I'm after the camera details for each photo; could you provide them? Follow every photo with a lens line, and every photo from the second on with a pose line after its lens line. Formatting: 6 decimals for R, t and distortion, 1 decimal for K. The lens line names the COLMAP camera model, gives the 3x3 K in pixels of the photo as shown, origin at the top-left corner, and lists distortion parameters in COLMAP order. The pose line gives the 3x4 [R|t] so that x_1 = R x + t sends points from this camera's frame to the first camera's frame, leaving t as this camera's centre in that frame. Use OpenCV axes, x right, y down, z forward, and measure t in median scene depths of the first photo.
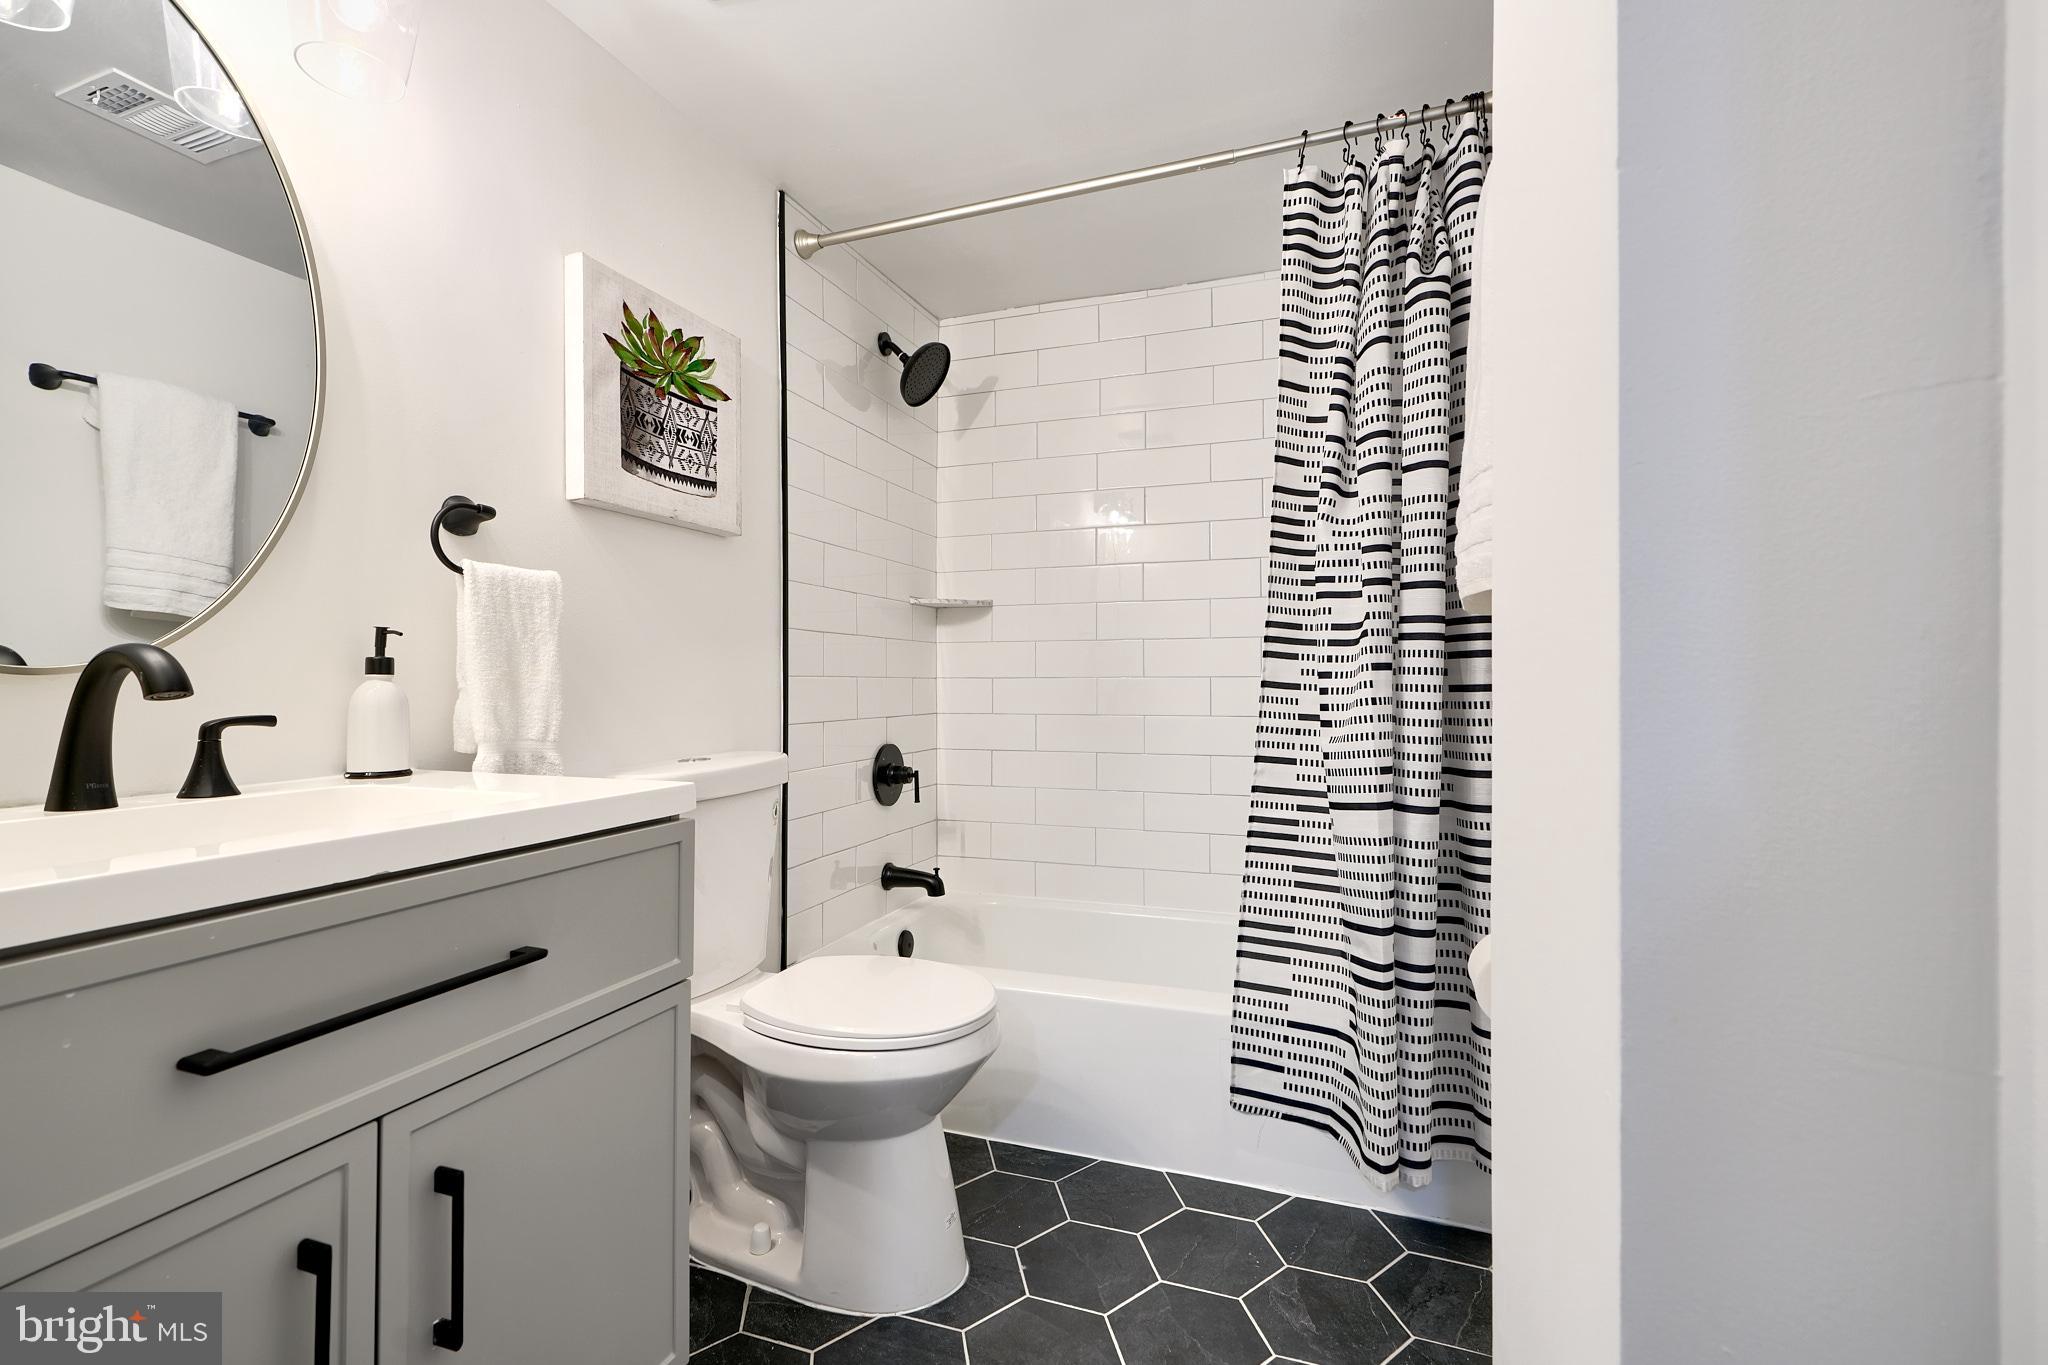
lens RADIAL K [[930.9, 0, 1030.3], [0, 930.9, 670.4], [0, 0, 1]] dist [0.002329, 0.000471]
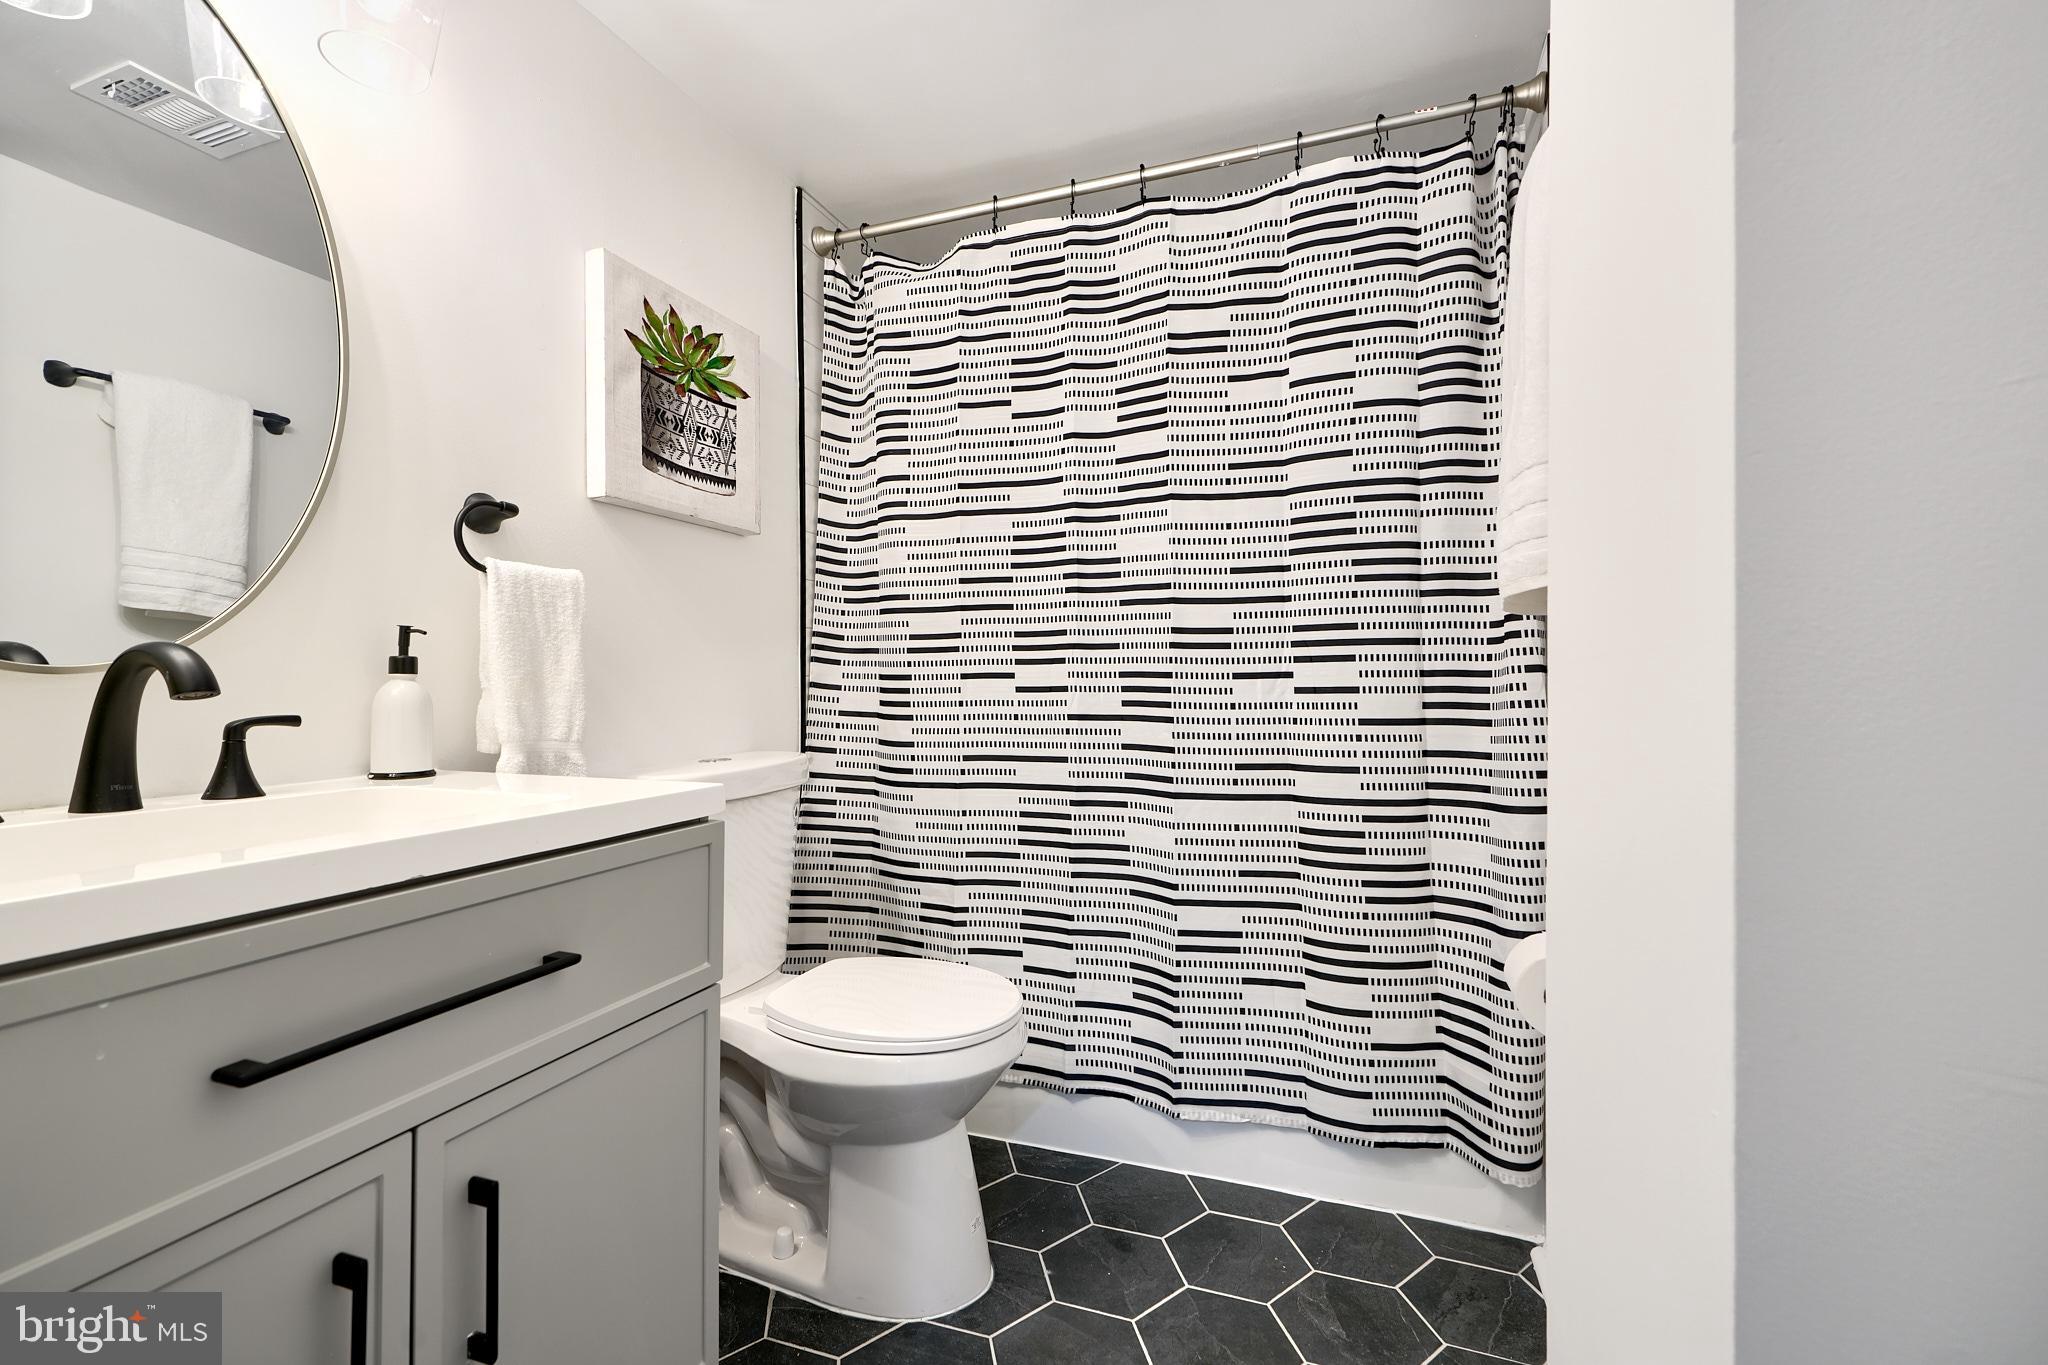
lens RADIAL K [[925.3, 0, 1029.9], [0, 925.3, 672.7], [0, 0, 1]] dist [0.001660, 0.001119]
pose [[0.999999, 0.000662, -0.001075, -0.025369], [-0.000660, 0.999997, 0.002517, 0.000136], [0.001077, -0.002516, 0.999996, 0.015282]]
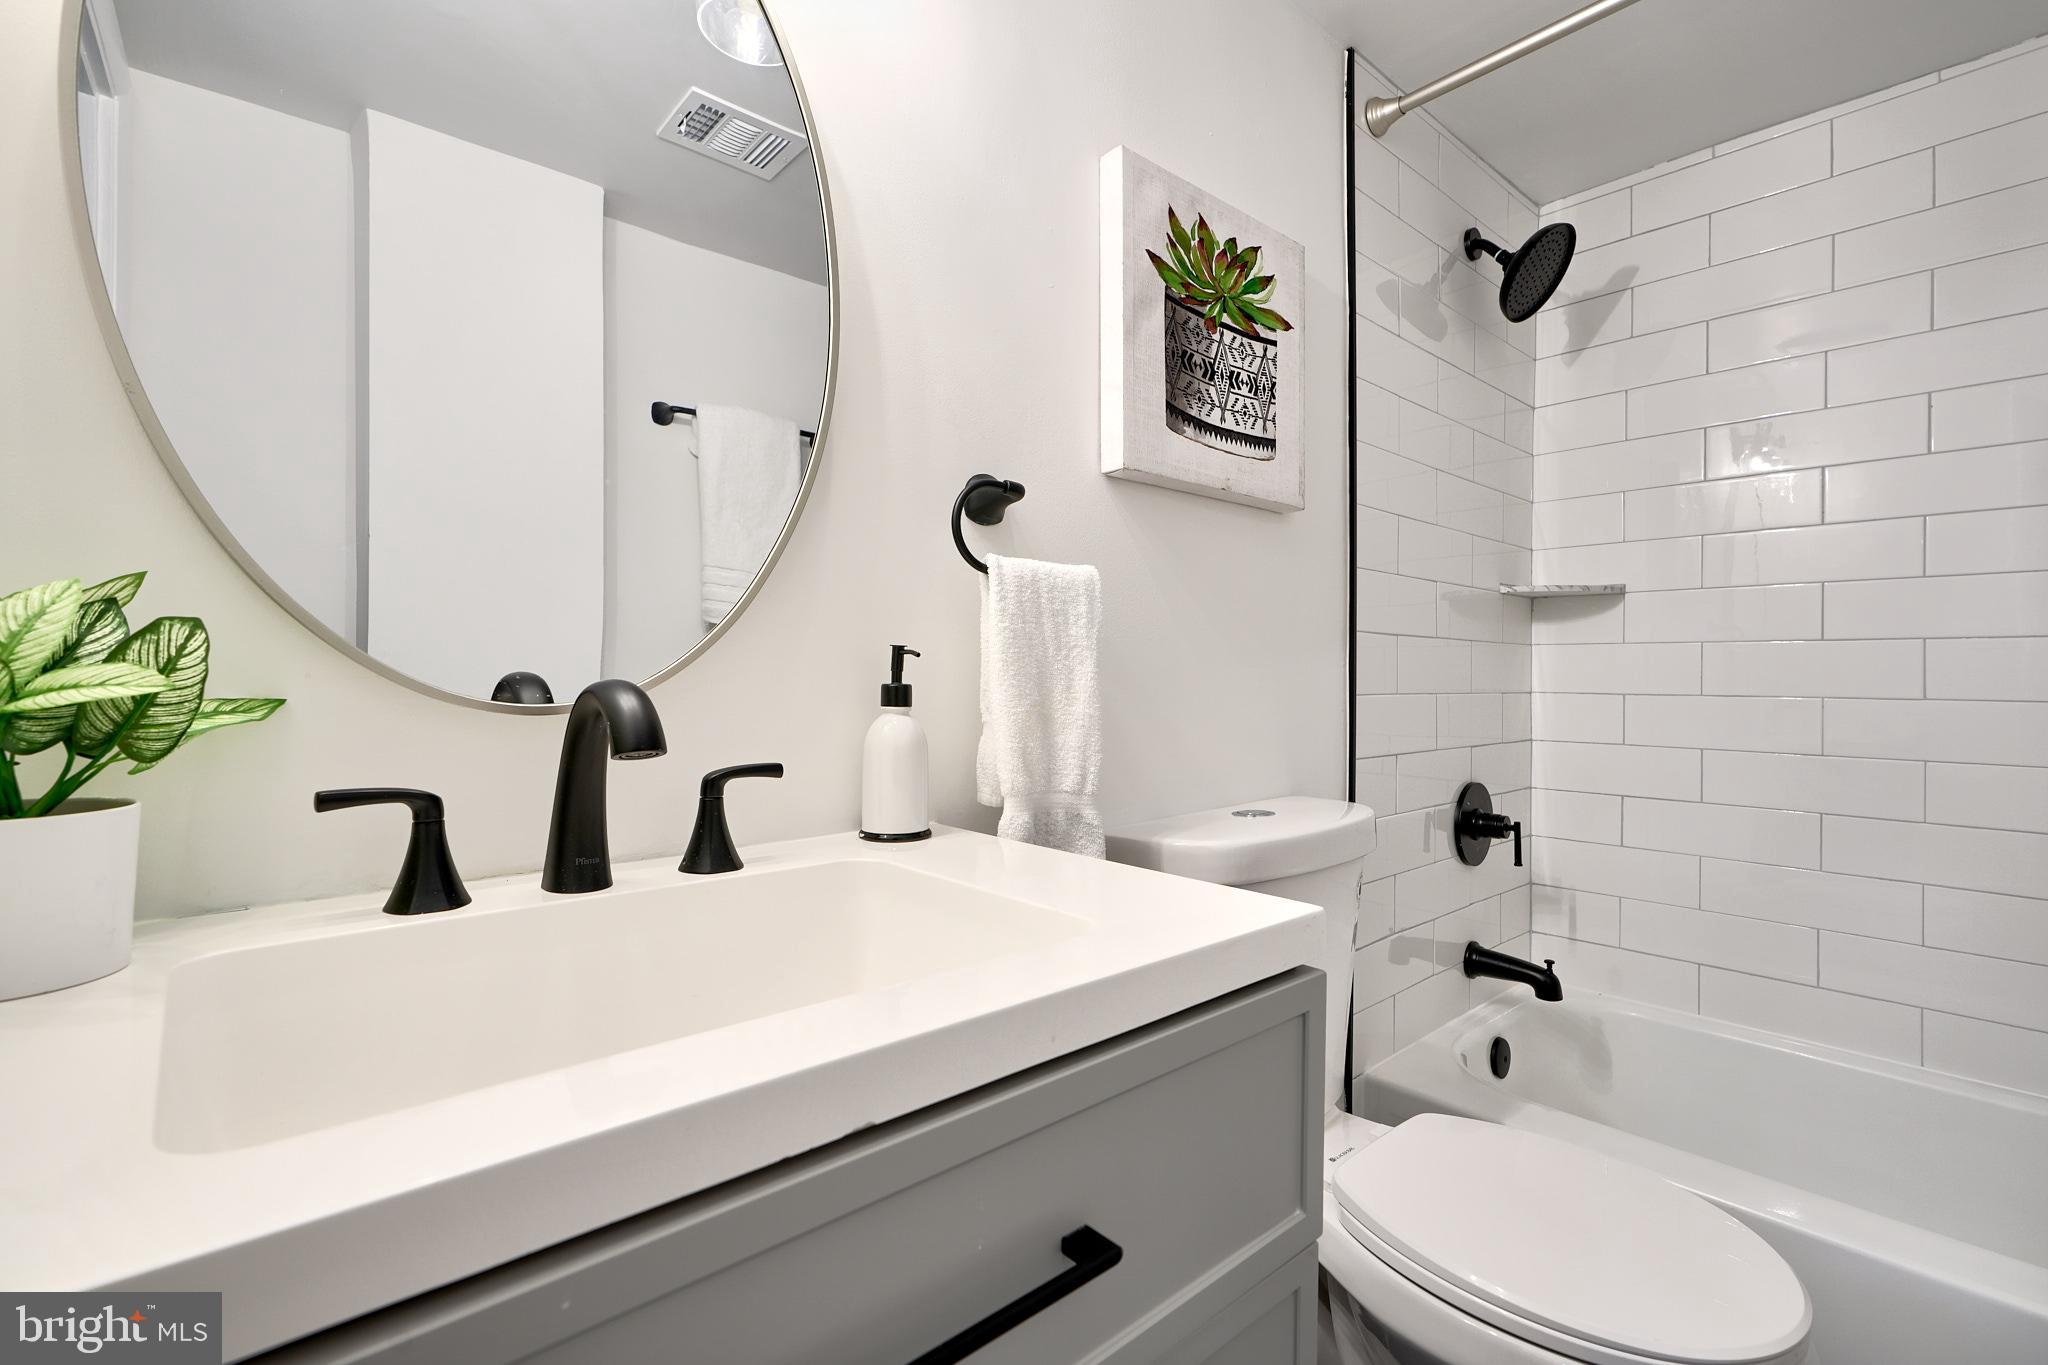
lens RADIAL K [[930.9, 0, 1030.3], [0, 930.9, 670.4], [0, 0, 1]] dist [0.002329, 0.000471]
pose [[0.878601, 0.005175, -0.477529, -0.172820], [-0.002397, 0.999976, 0.006426, -0.023370], [0.477551, -0.004502, 0.878593, 0.280113]]
